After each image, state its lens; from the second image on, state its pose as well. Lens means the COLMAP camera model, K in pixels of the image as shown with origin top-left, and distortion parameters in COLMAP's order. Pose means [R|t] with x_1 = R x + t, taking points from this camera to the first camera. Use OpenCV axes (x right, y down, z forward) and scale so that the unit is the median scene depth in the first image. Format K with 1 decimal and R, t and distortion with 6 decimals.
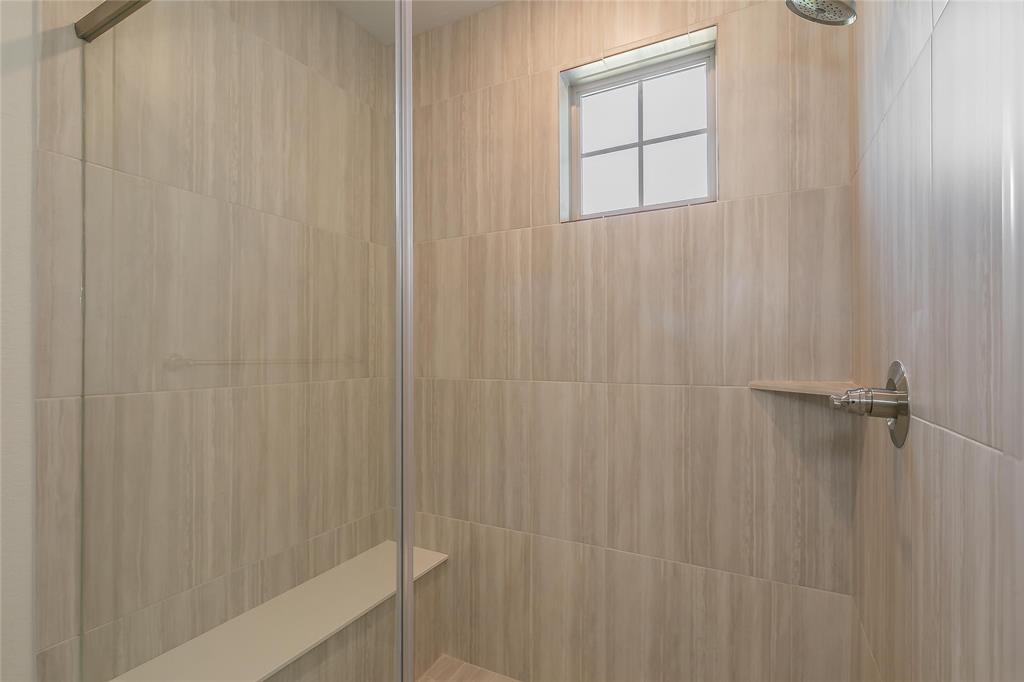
lens RADIAL K [[443.0, 0, 500.5], [0, 443.0, 351.4], [0, 0, 1]] dist [-0.000492, -0.001973]
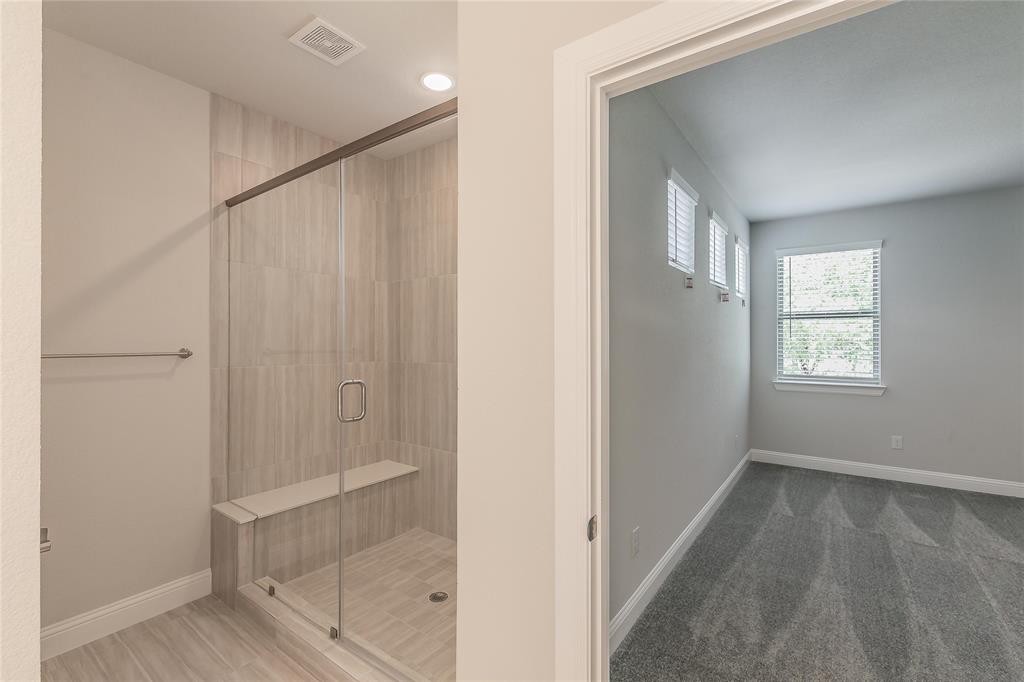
lens RADIAL K [[443.0, 0, 516.3], [0, 443.0, 341.7], [0, 0, 1]] dist [-0.000492, -0.001973]
pose [[0.990313, 0.001040, -0.138850, 0.558401], [-0.000910, 0.999999, 0.001000, -0.020704], [0.138850, -0.000864, 0.990313, -0.705469]]
